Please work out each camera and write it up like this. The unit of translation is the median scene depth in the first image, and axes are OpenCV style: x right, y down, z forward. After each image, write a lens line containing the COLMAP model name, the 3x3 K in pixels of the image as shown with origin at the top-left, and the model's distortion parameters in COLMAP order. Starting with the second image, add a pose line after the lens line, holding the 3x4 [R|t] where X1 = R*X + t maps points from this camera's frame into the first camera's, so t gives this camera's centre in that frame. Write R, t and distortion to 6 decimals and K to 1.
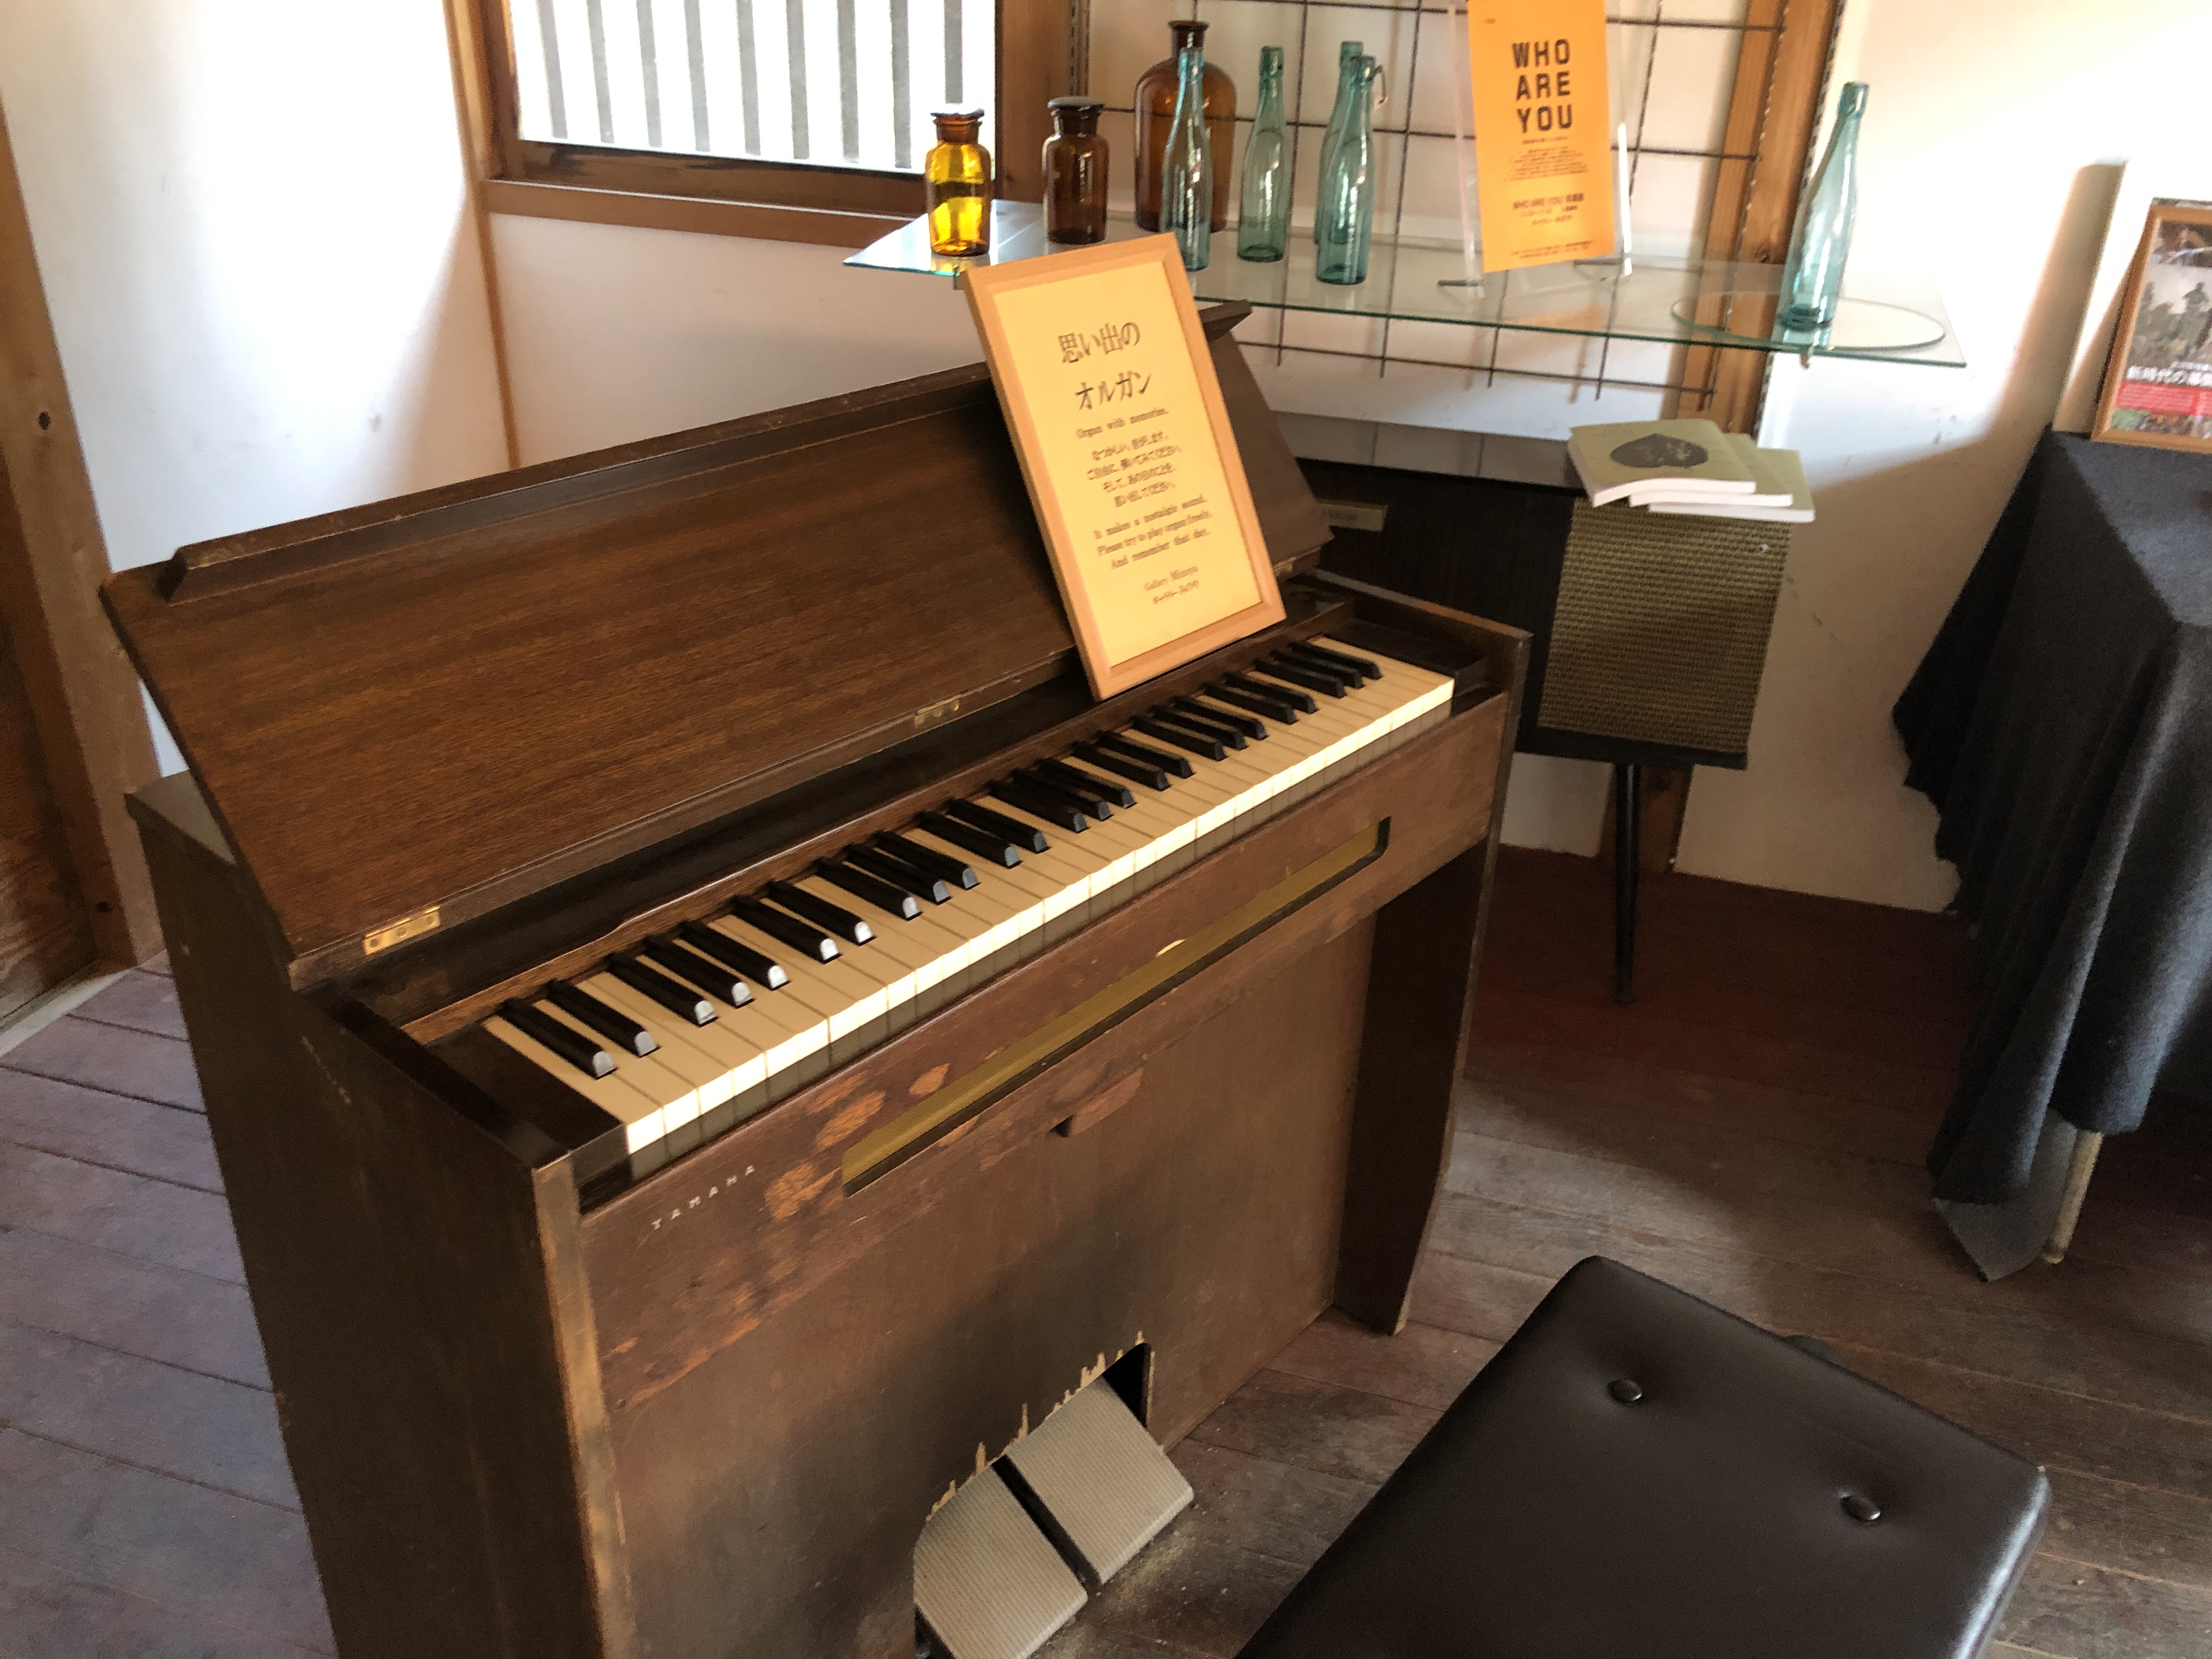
lens RADIAL K [[1813.5, 0, 1106.0], [0, 1813.5, 829.5], [0, 0, 1]] dist [0.021909, -0.011441]
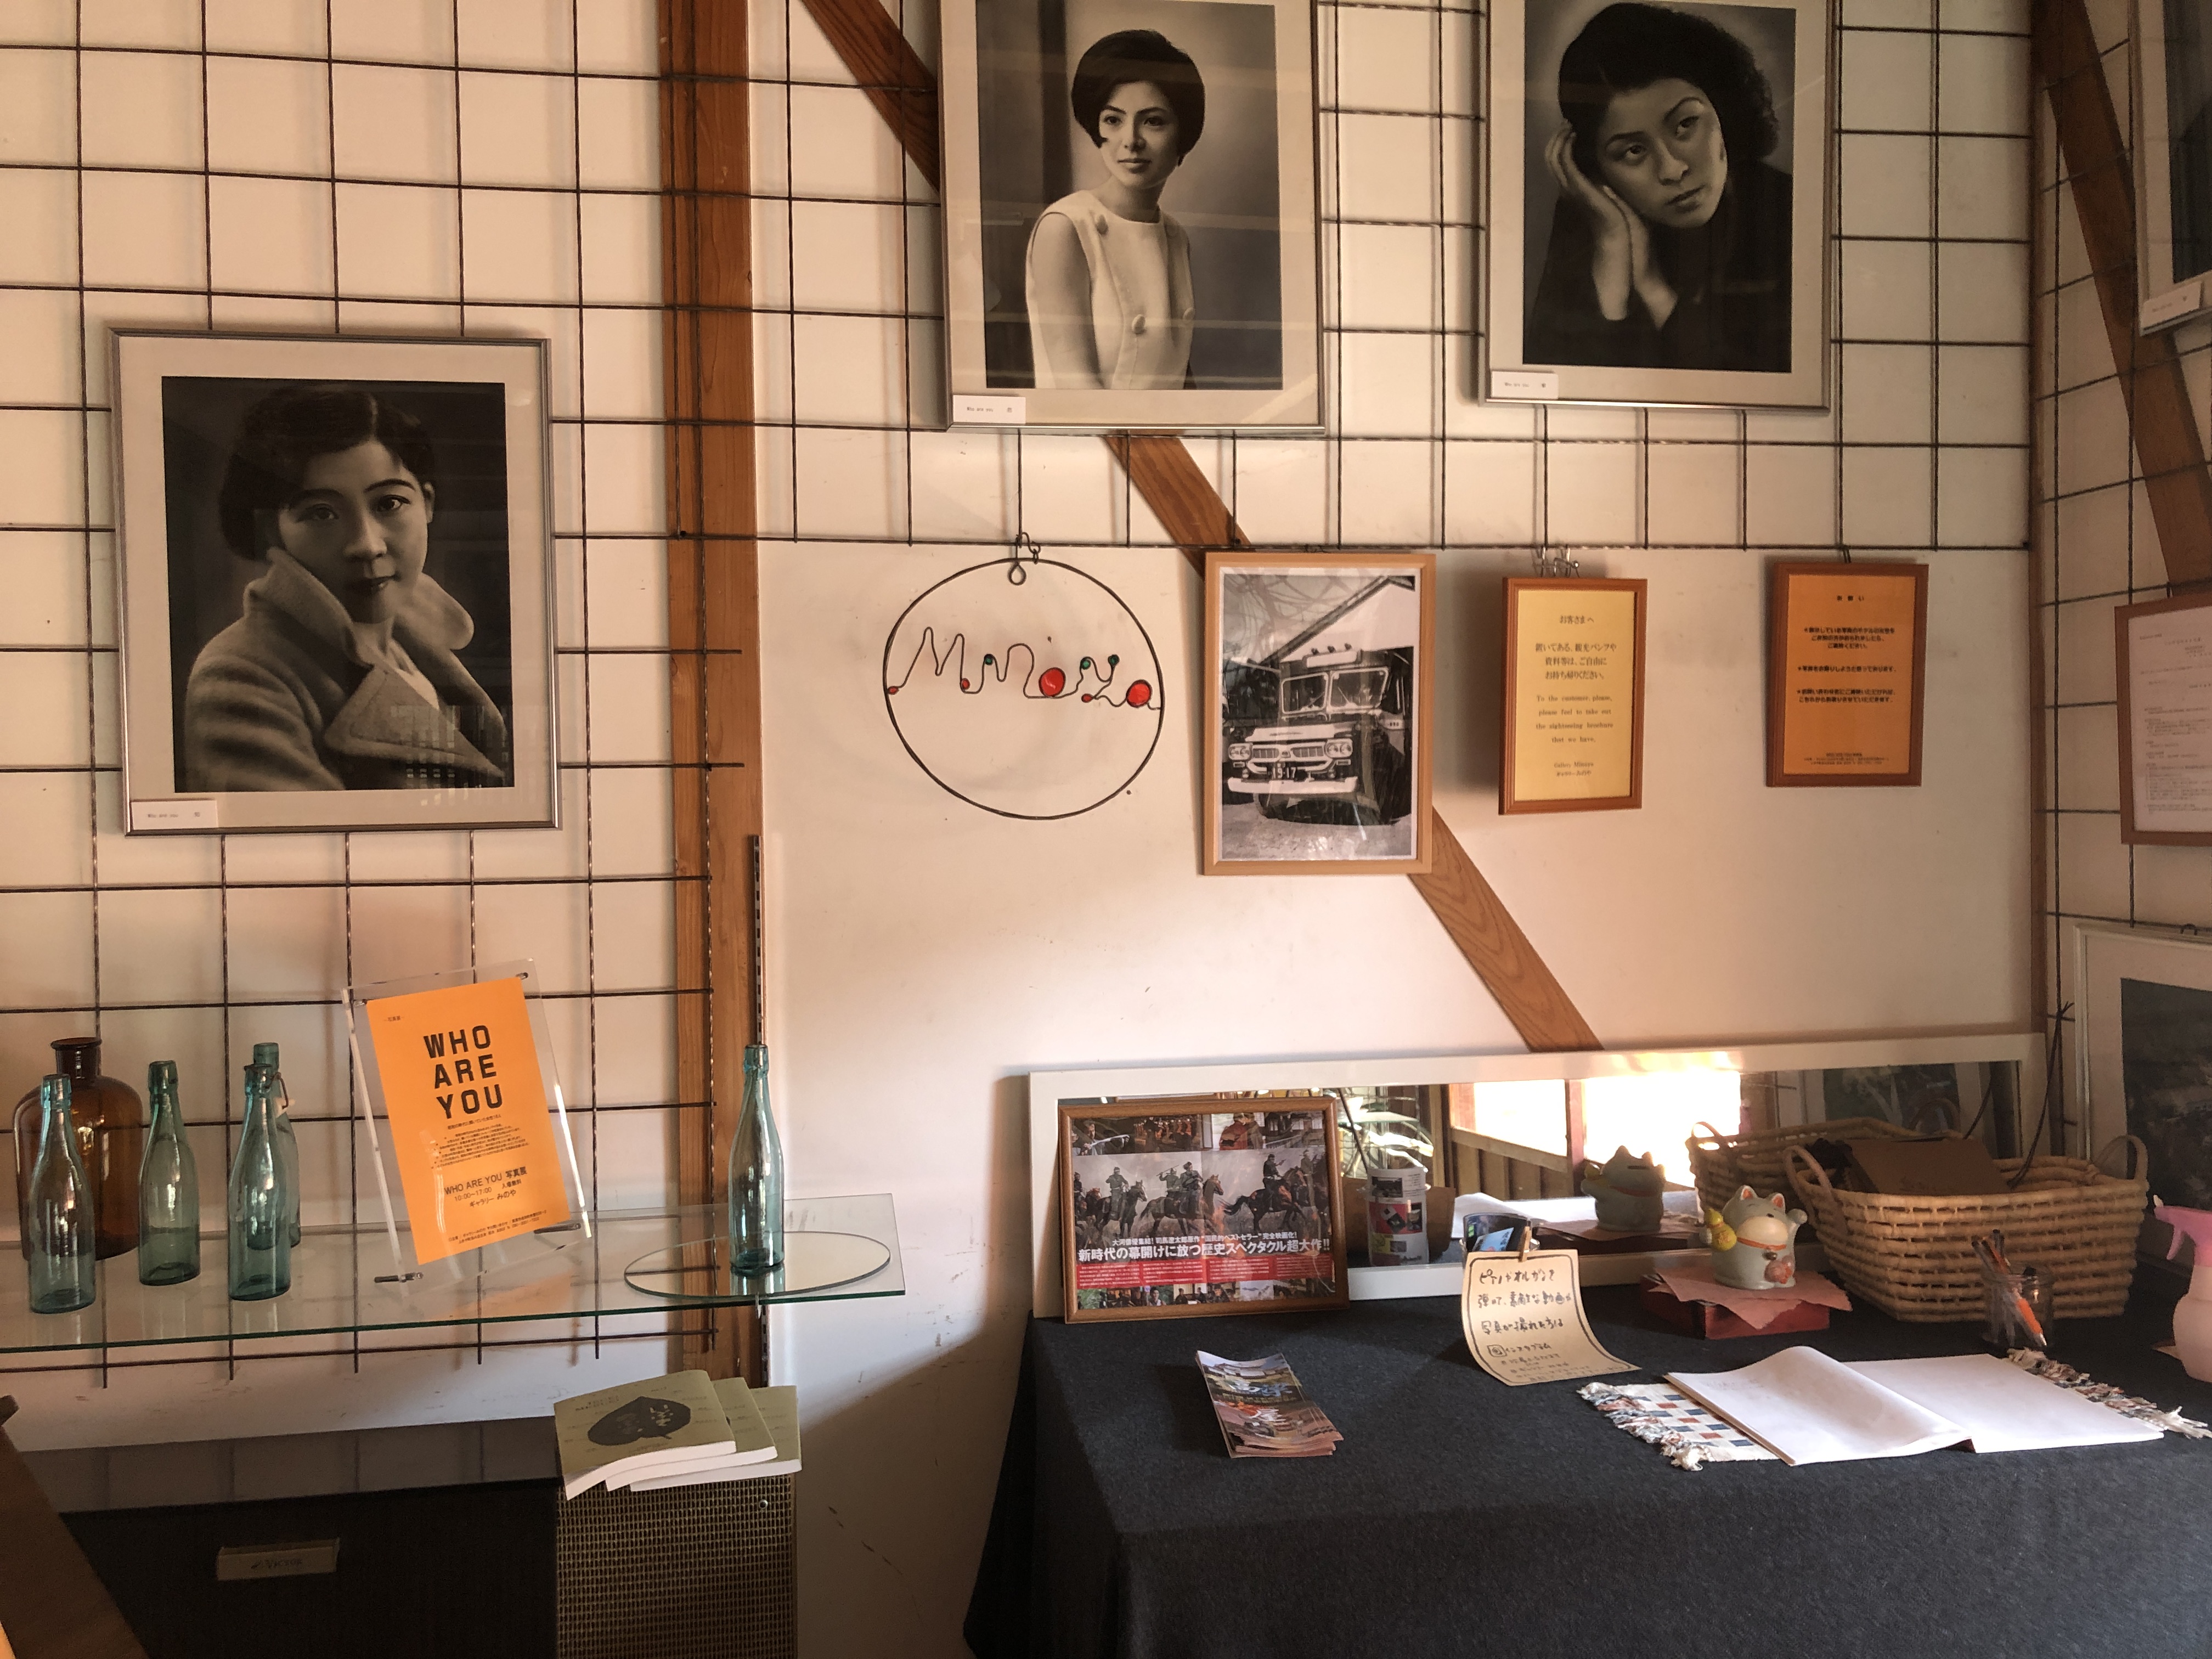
lens RADIAL K [[1800.1, 0, 1112.1], [0, 1800.1, 795.6], [0, 0, 1]] dist [0.057622, -0.106469]
pose [[0.904013, -0.048408, 0.424756, 0.142273], [0.238926, 0.881122, -0.408091, -0.051733], [-0.354506, 0.470405, 0.808111, 0.006553]]
